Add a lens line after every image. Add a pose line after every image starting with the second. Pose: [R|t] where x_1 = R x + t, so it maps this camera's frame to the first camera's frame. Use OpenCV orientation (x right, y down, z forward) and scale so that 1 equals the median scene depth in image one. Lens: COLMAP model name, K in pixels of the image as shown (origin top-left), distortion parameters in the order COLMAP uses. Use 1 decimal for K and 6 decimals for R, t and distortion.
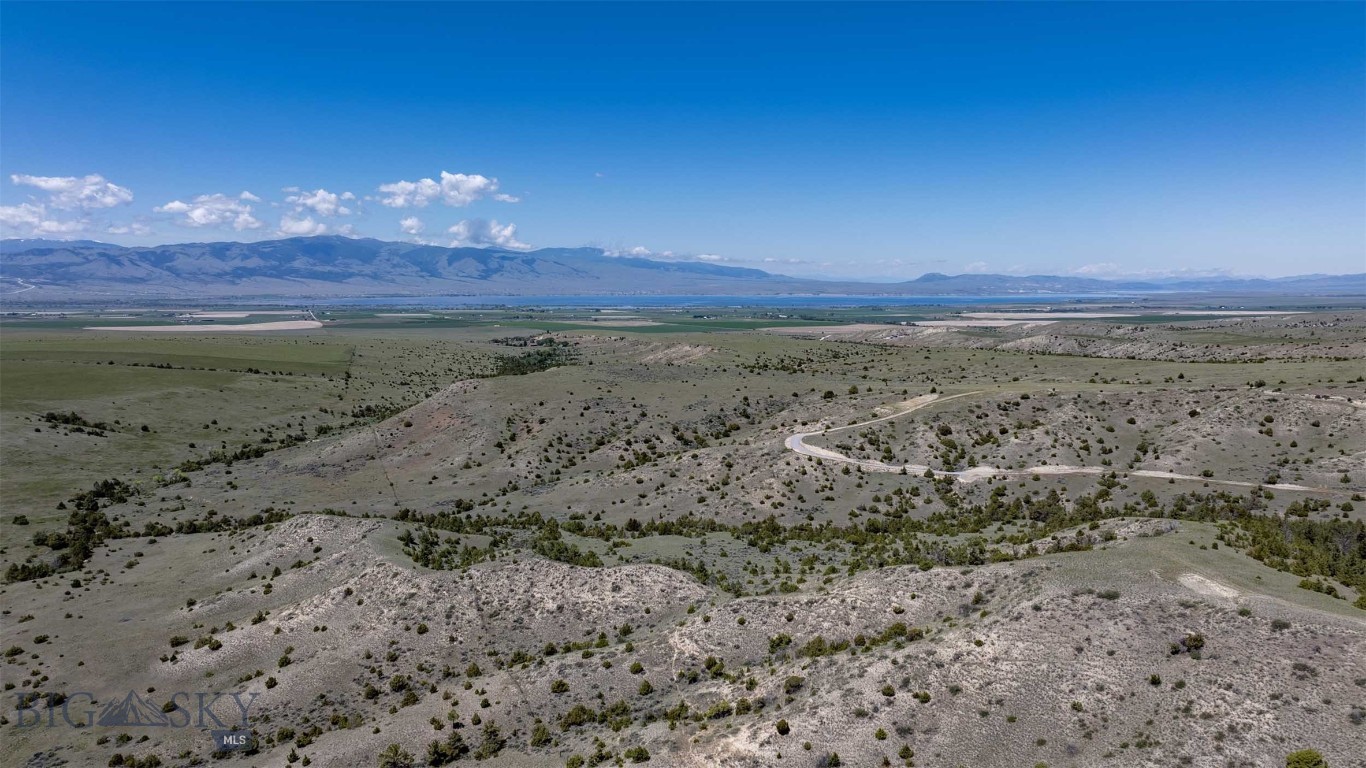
lens RADIAL K [[958.4, 0, 688.5], [0, 958.4, 377.6], [0, 0, 1]] dist [-0.017246, -0.008612]
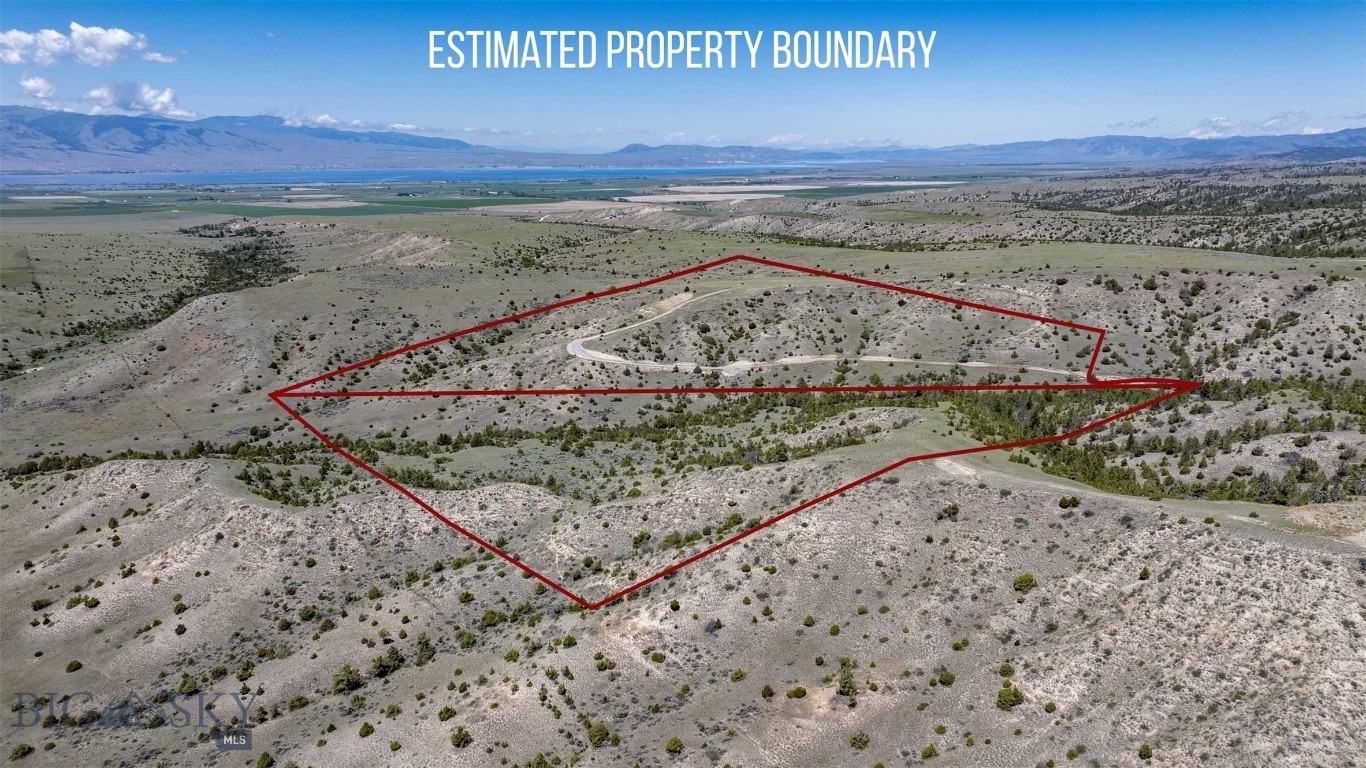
lens RADIAL K [[958.4, 0, 688.5], [0, 958.4, 377.6], [0, 0, 1]] dist [-0.017246, -0.008612]
pose [[0.954438, -0.070289, 0.290012, -0.079753], [0.031627, 0.990216, 0.135909, -0.040525], [-0.296728, -0.120545, 0.947323, -0.071194]]
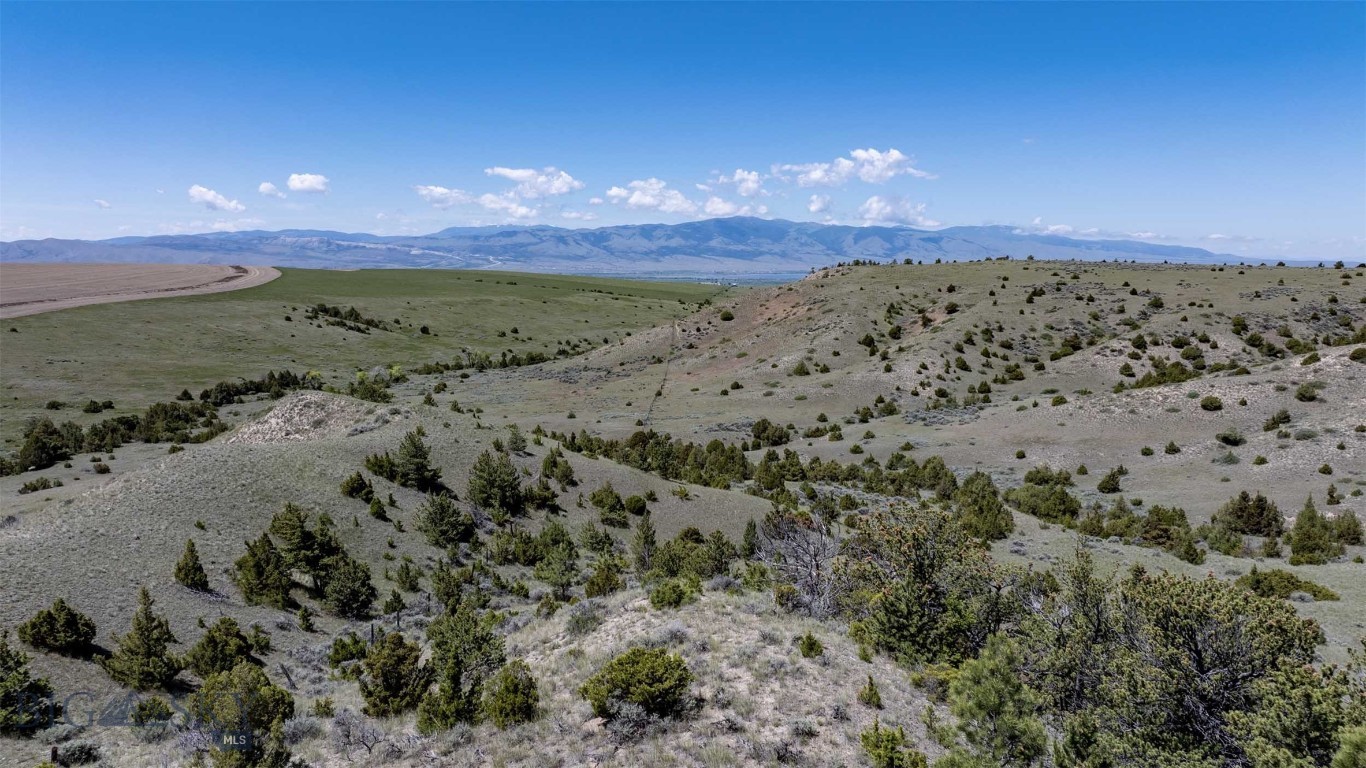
lens RADIAL K [[958.4, 0, 688.5], [0, 958.4, 377.6], [0, 0, 1]] dist [-0.017246, -0.008612]
pose [[0.915136, 0.047943, -0.400284, -0.080478], [-0.040395, 0.998811, 0.027278, 0.084768], [0.401116, -0.008794, 0.915985, 0.504269]]
